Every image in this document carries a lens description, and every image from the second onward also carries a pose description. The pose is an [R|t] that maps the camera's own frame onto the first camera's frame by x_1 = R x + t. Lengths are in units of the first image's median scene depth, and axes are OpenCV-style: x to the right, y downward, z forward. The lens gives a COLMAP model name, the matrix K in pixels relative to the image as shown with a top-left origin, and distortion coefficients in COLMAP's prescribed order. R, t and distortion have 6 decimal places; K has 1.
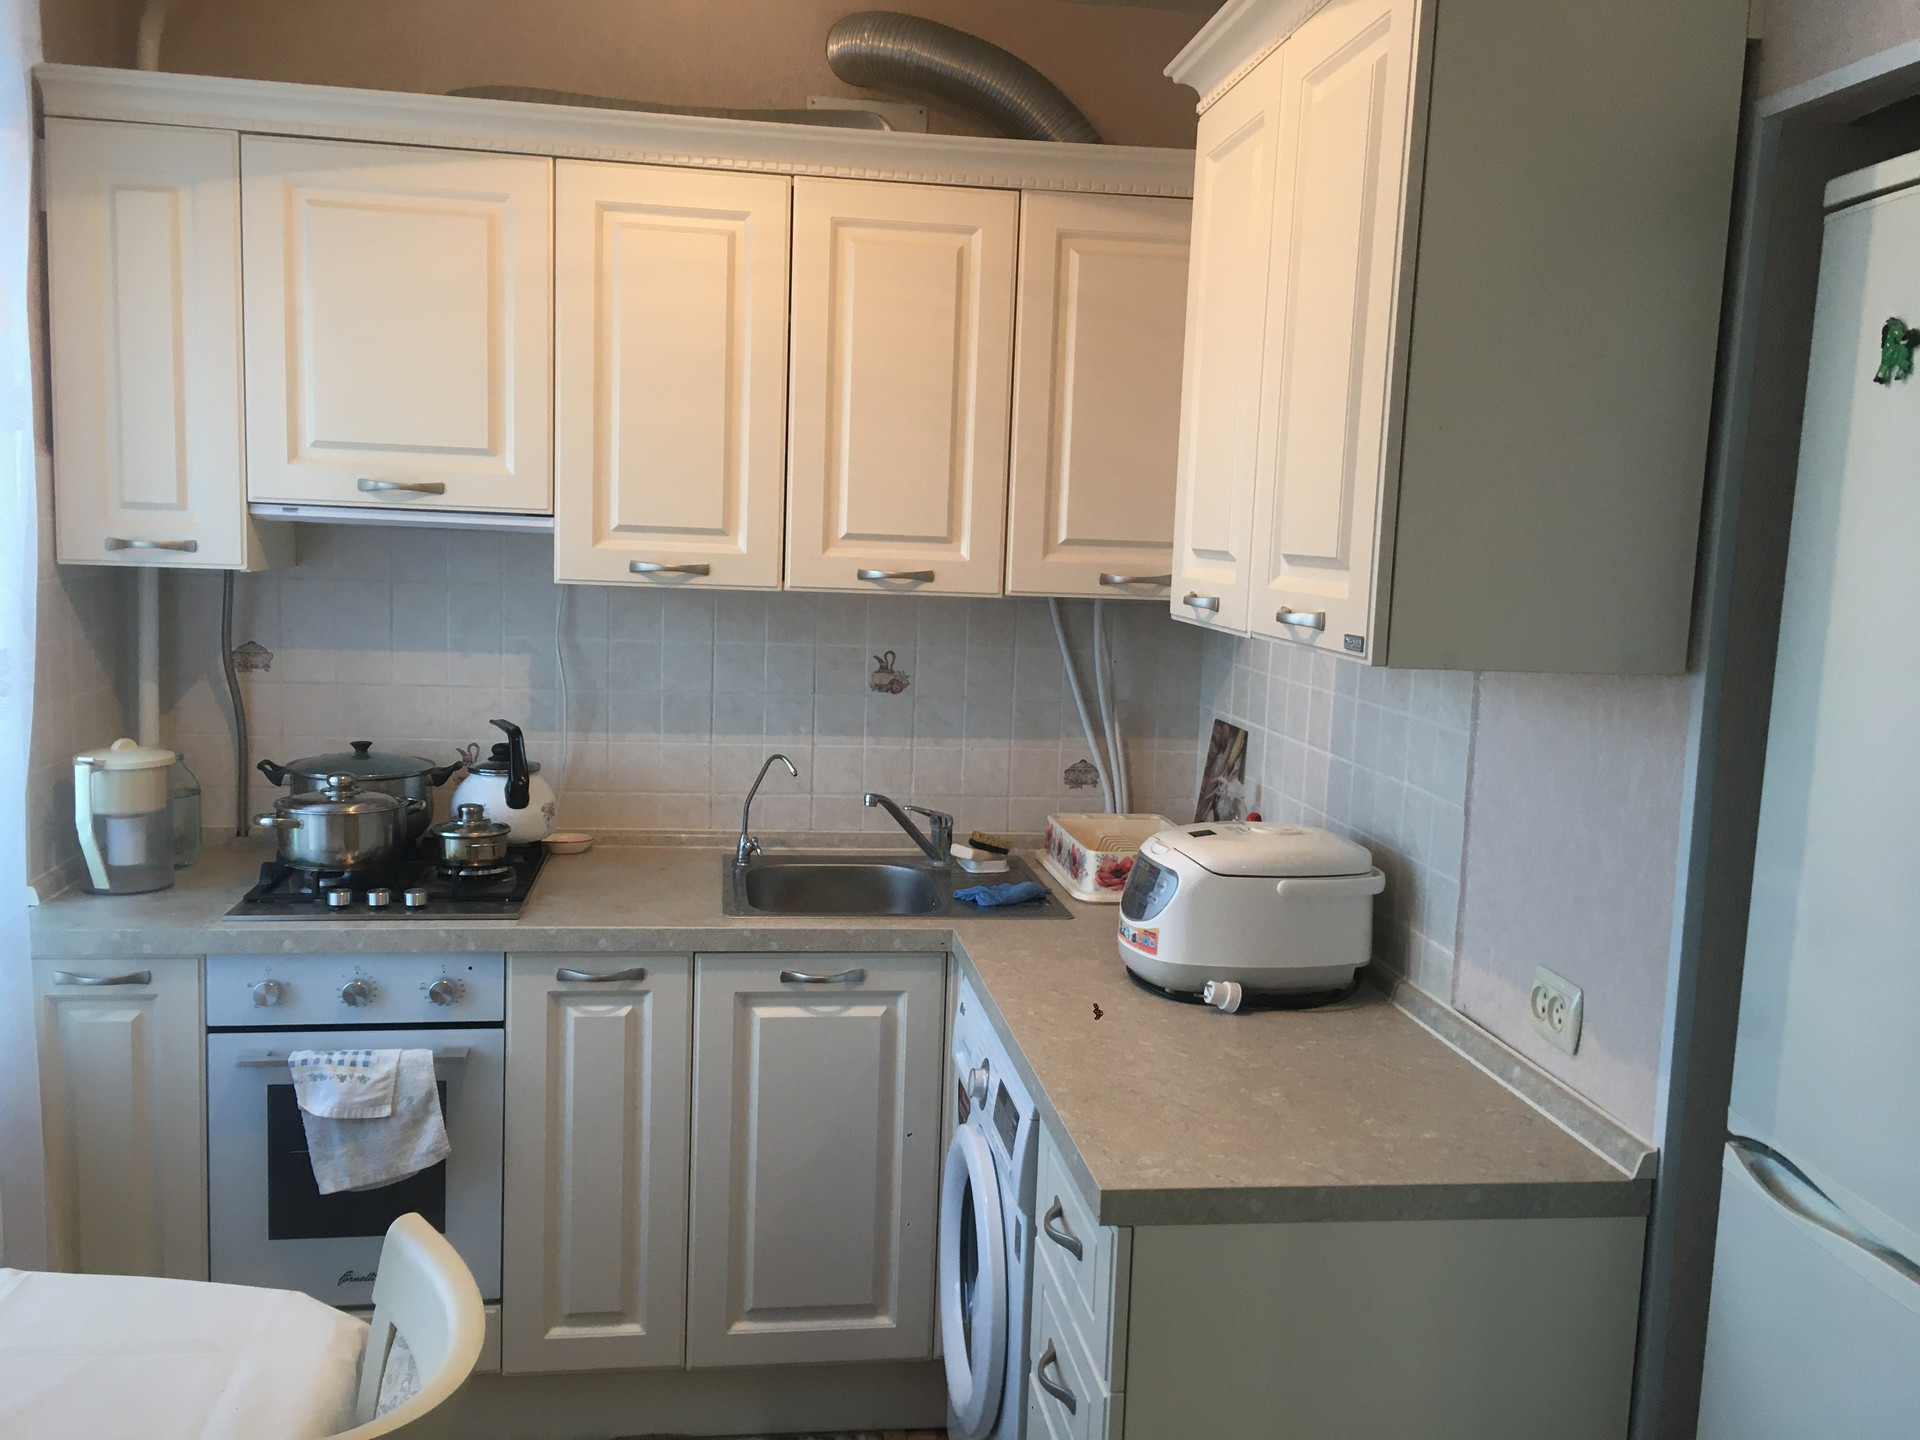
lens RADIAL K [[1635.7, 0, 952.2], [0, 1635.7, 728.6], [0, 0, 1]] dist [0.081245, -0.100617]
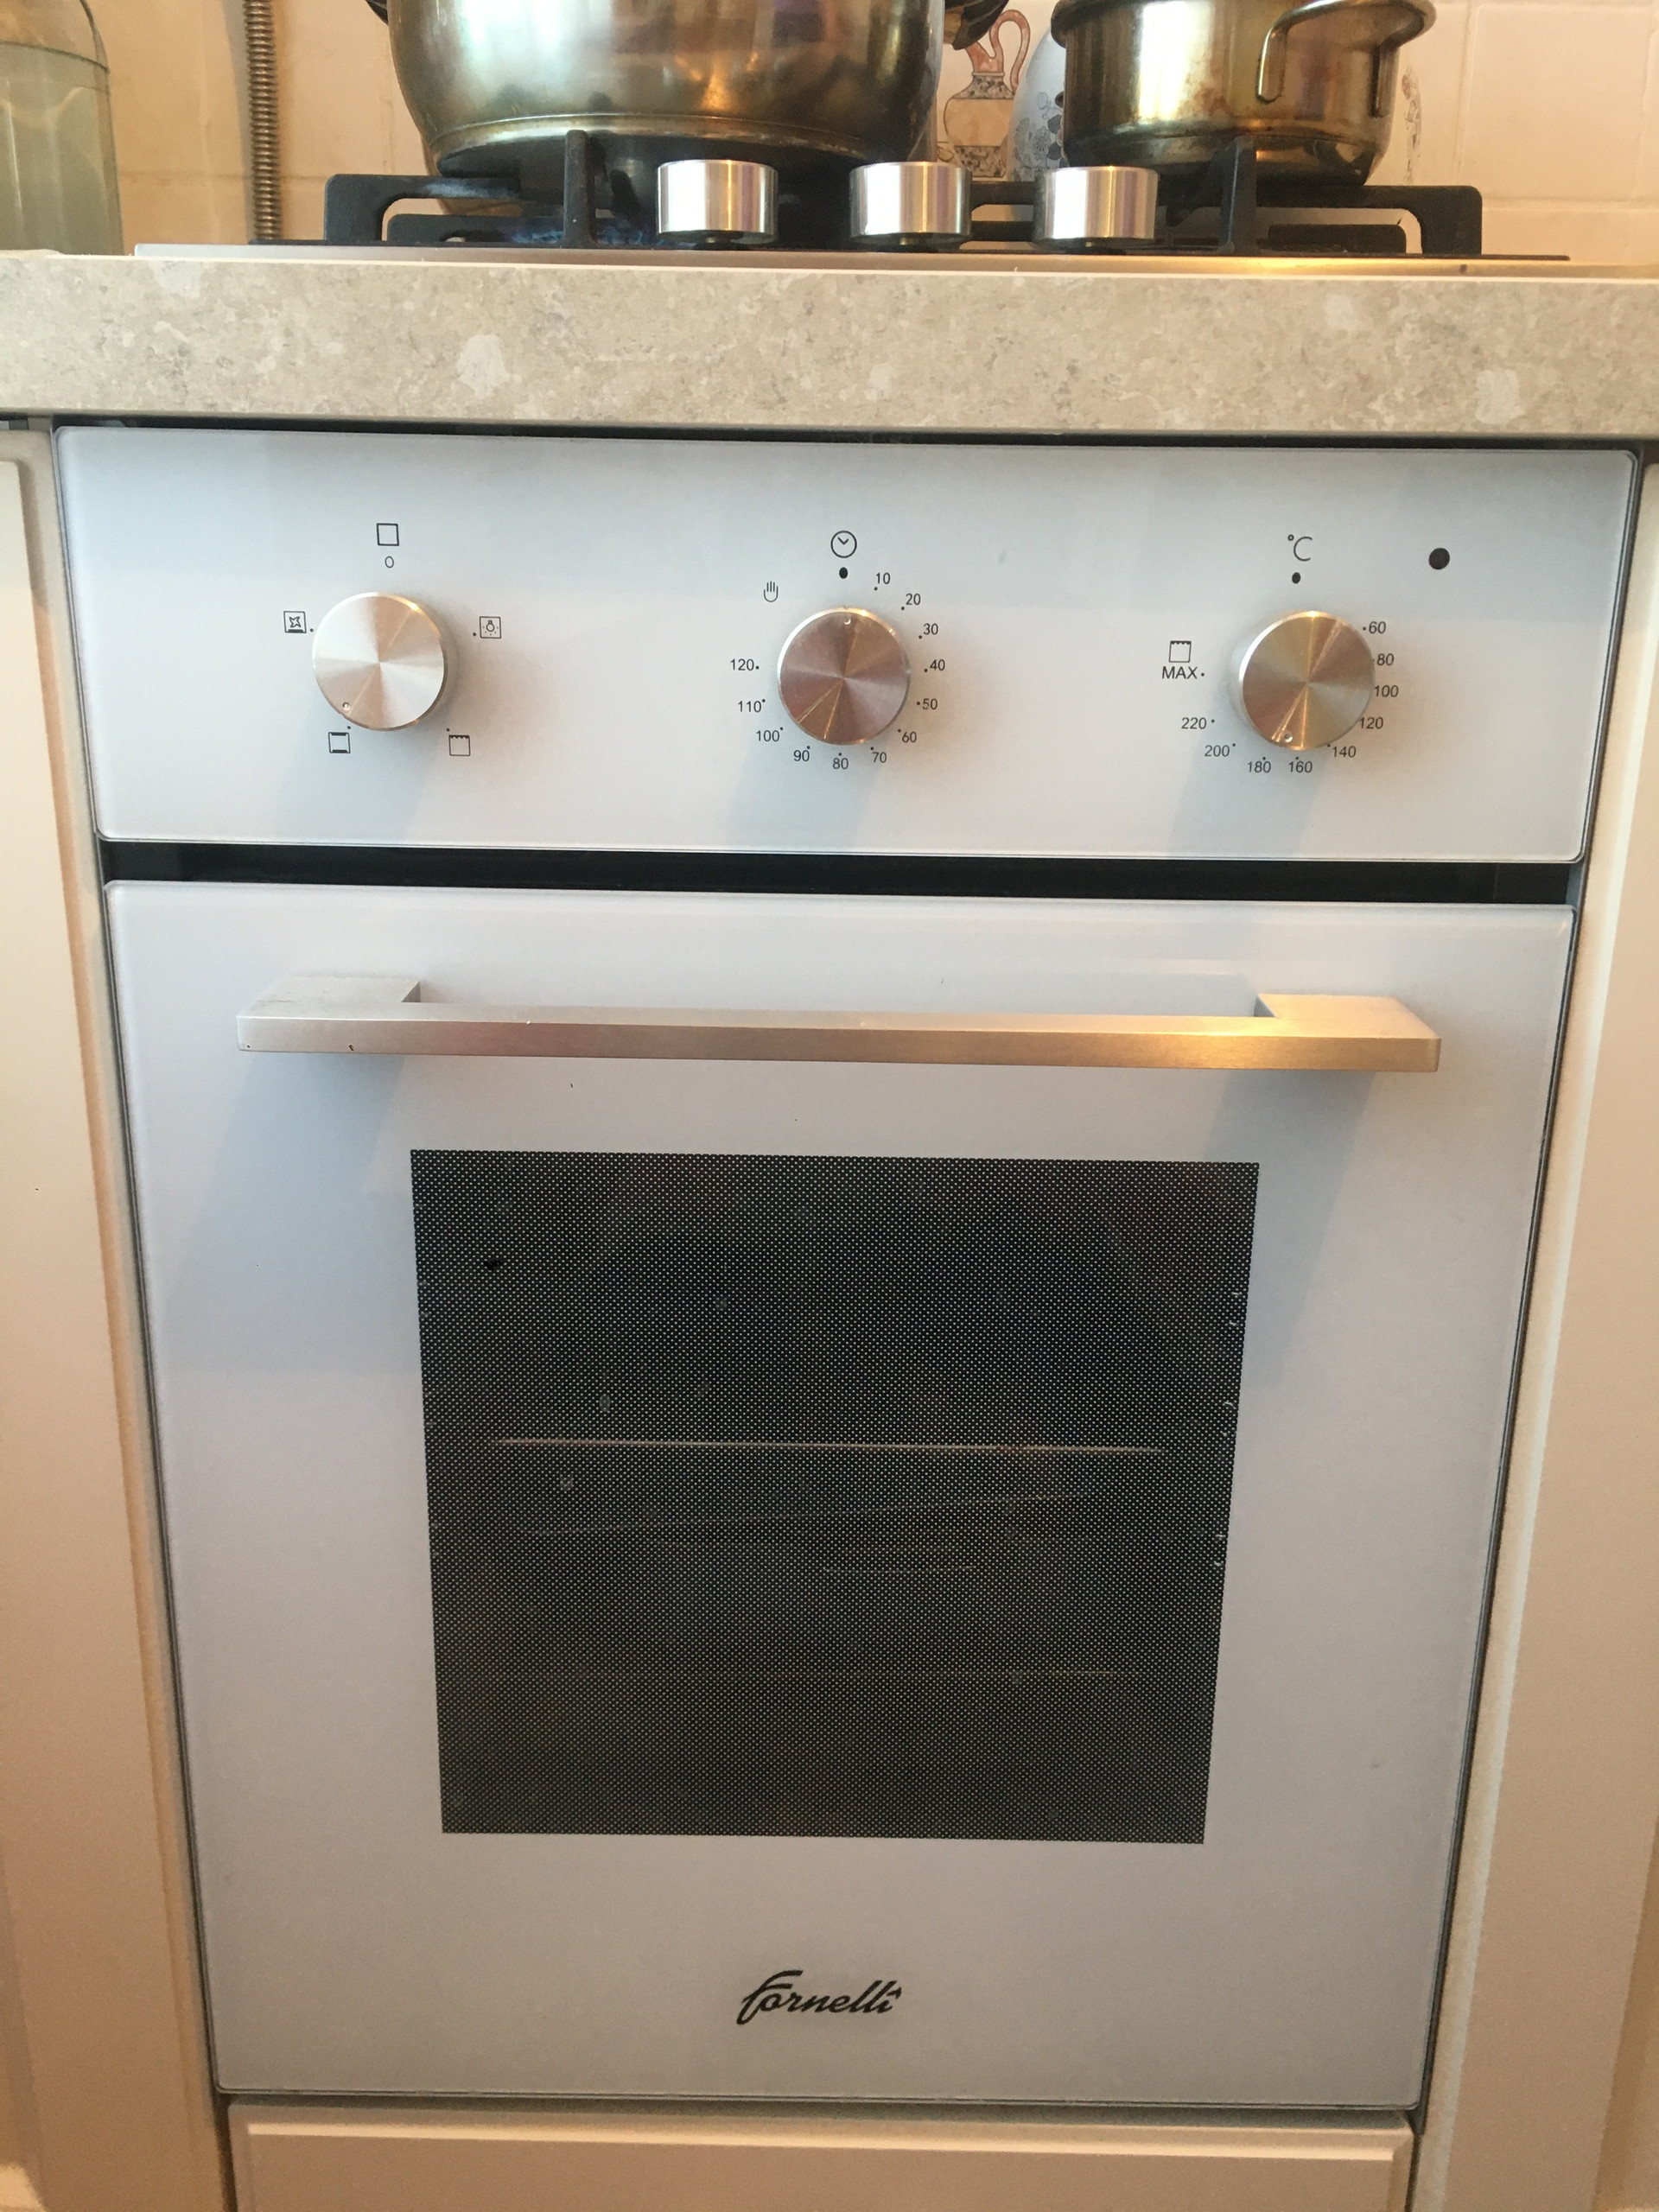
lens RADIAL K [[1884.4, 0, 817.9], [0, 1884.4, 1103.8], [0, 0, 1]] dist [0.081245, -0.100617]
pose [[0.987838, 0.028110, -0.152924, -0.323067], [0.000175, 0.983320, 0.181882, 0.164576], [0.155486, -0.179697, 0.971356, 0.770923]]
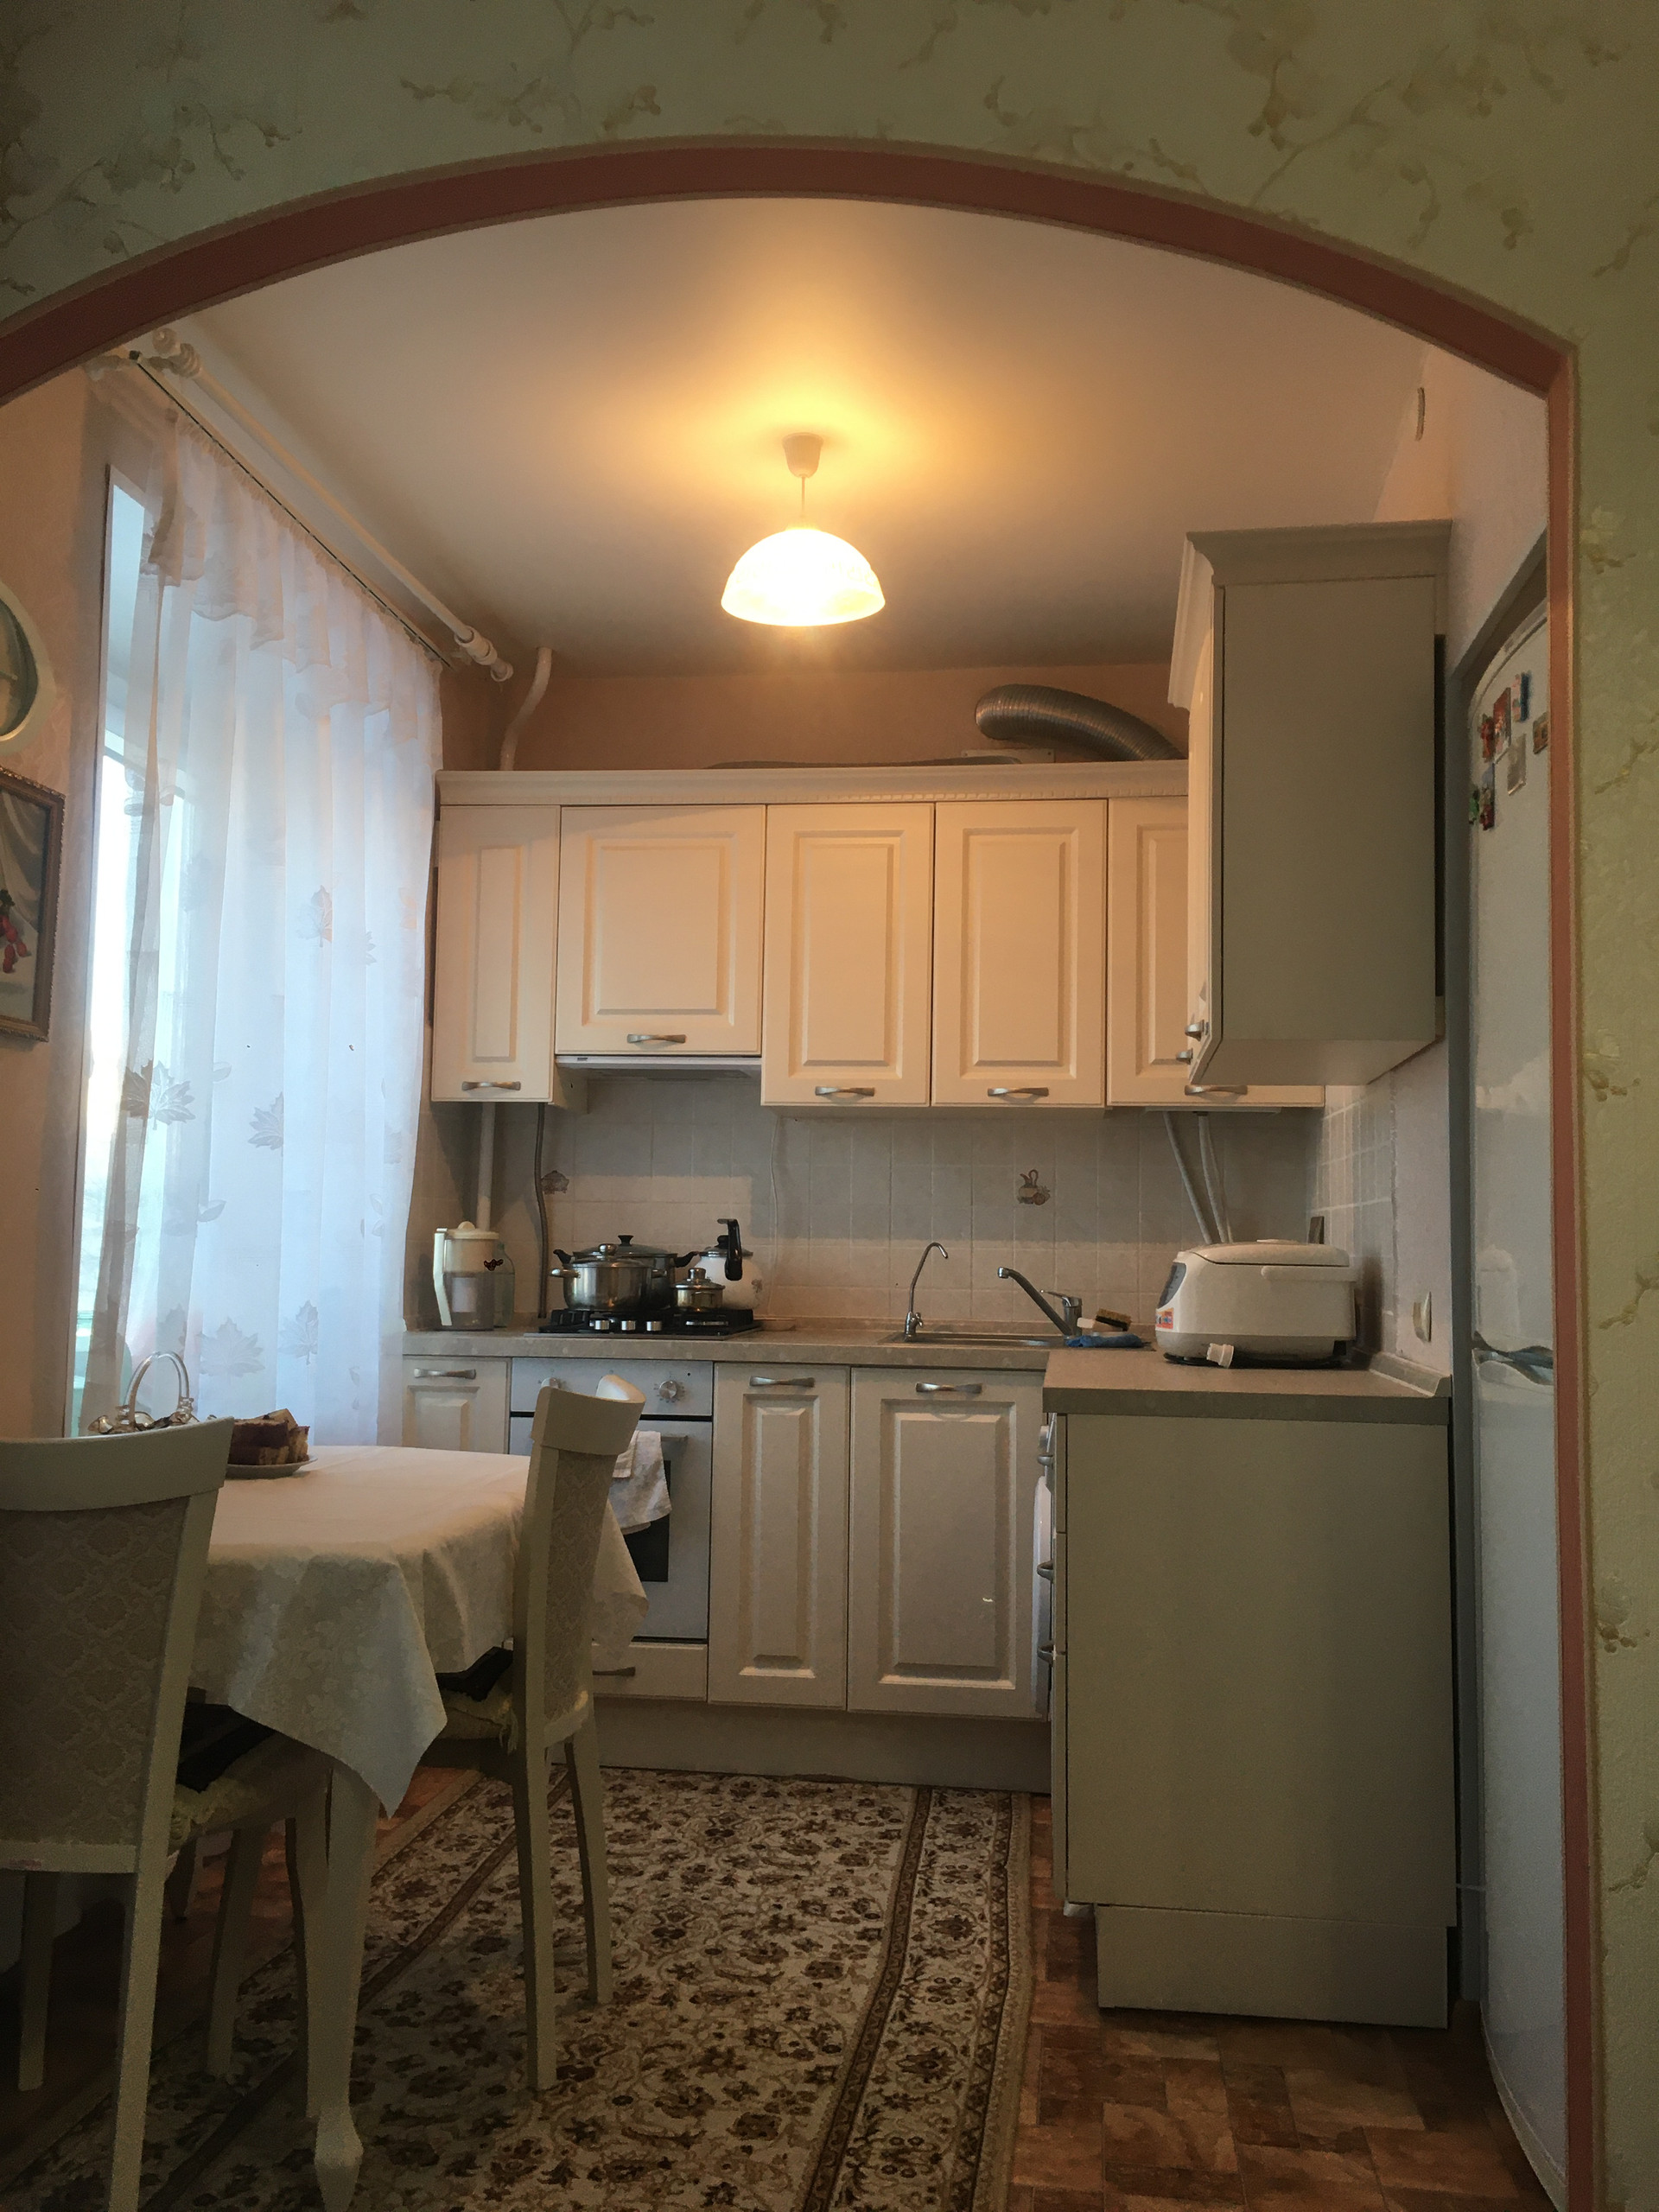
lens RADIAL K [[1884.4, 0, 820.0], [0, 1884.4, 1112.8], [0, 0, 1]] dist [0.081245, -0.100617]
pose [[0.962439, -0.040631, -0.268442, 0.232907], [-0.014997, 0.979273, -0.201991, 0.244281], [0.271085, 0.198430, 0.941880, -0.466071]]
